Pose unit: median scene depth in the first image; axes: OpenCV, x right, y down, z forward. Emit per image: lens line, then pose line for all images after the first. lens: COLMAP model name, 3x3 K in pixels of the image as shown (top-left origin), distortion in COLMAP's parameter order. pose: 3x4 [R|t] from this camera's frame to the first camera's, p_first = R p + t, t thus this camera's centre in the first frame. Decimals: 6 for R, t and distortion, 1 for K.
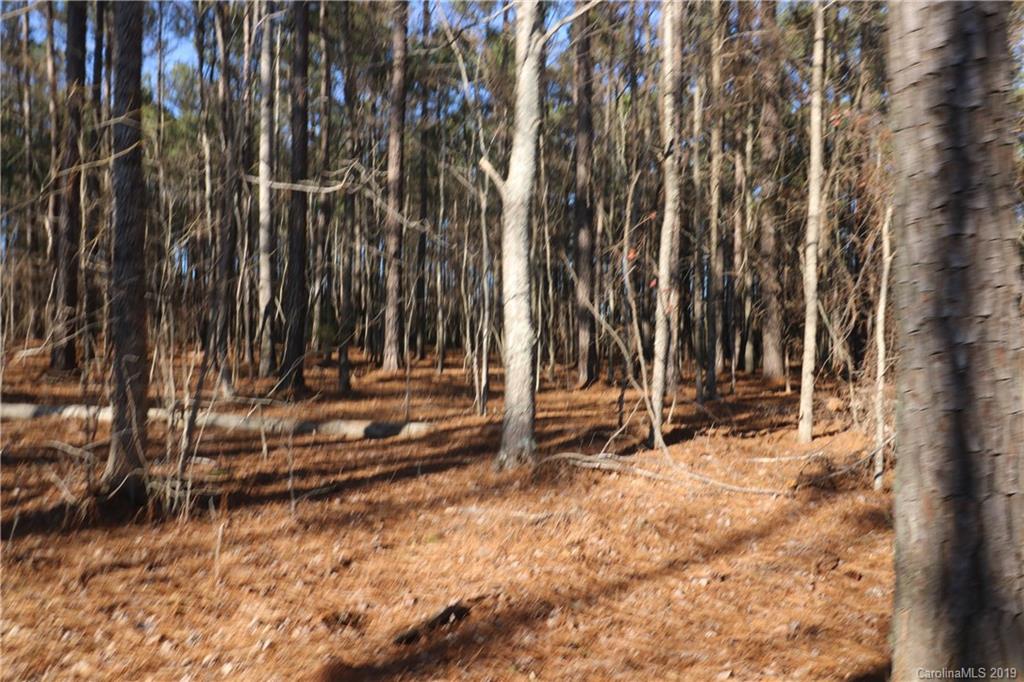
lens RADIAL K [[776.3, 0, 501.7], [0, 776.3, 336.8], [0, 0, 1]] dist [0.020671, -0.021321]
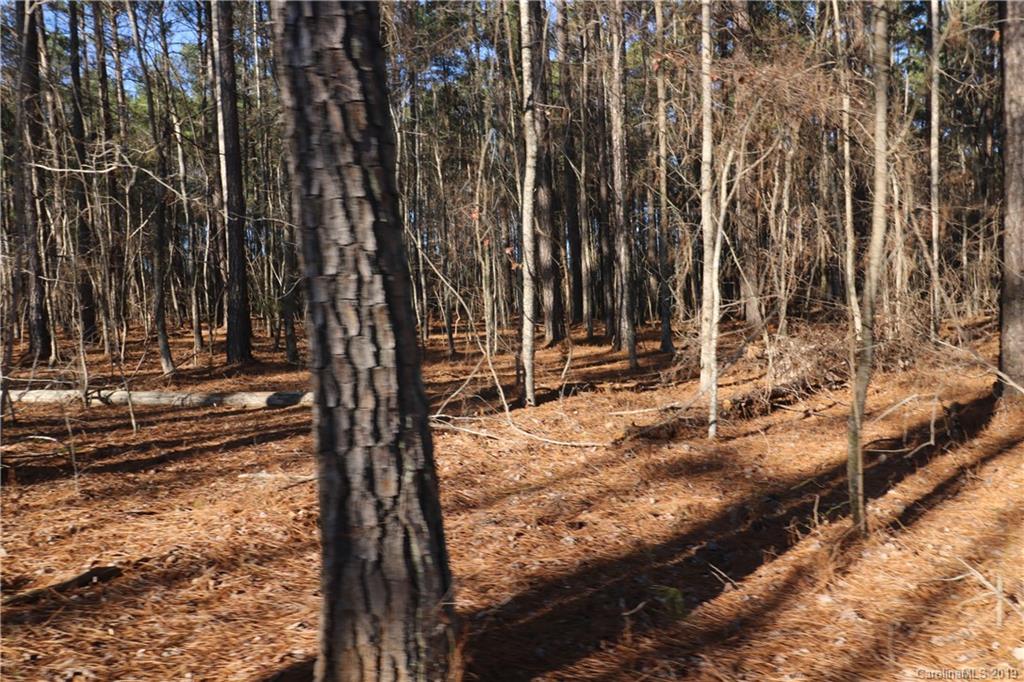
lens RADIAL K [[776.3, 0, 517.4], [0, 776.3, 339.3], [0, 0, 1]] dist [0.020671, -0.021321]
pose [[0.996483, -0.050077, -0.067192, 0.320077], [0.053575, 0.997245, 0.051308, 0.006324], [0.064438, -0.054727, 0.996420, -0.000485]]
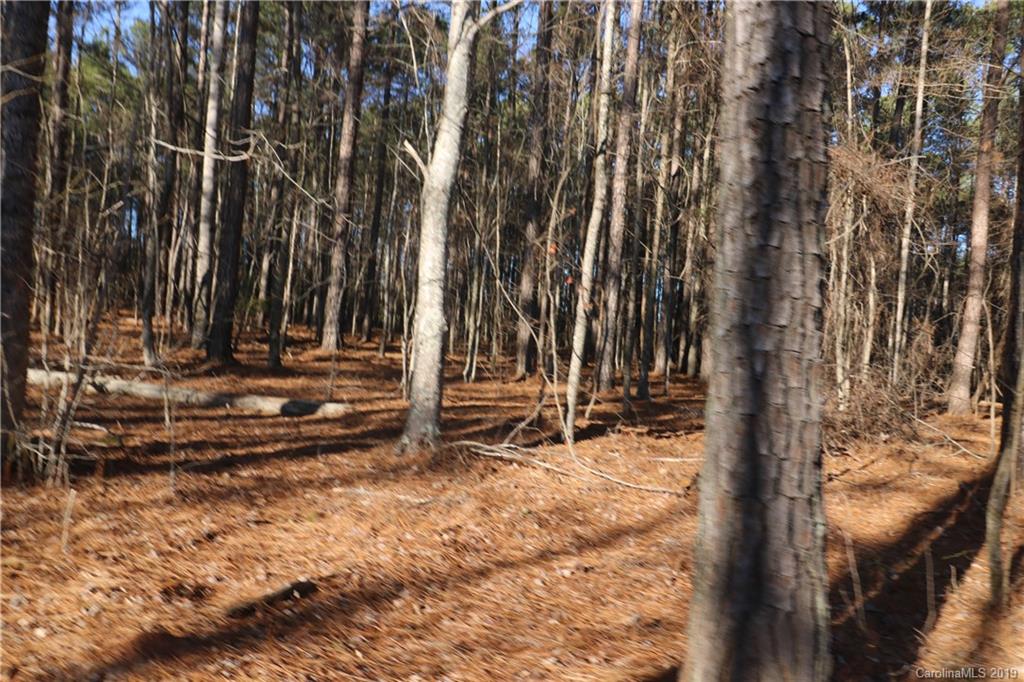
lens RADIAL K [[776.3, 0, 509.3], [0, 776.3, 338.2], [0, 0, 1]] dist [0.020671, -0.021321]
pose [[0.995919, 0.067911, 0.059451, 0.068034], [-0.068764, 0.997556, 0.012419, 0.000756], [-0.058462, -0.016456, 0.998154, -0.005202]]
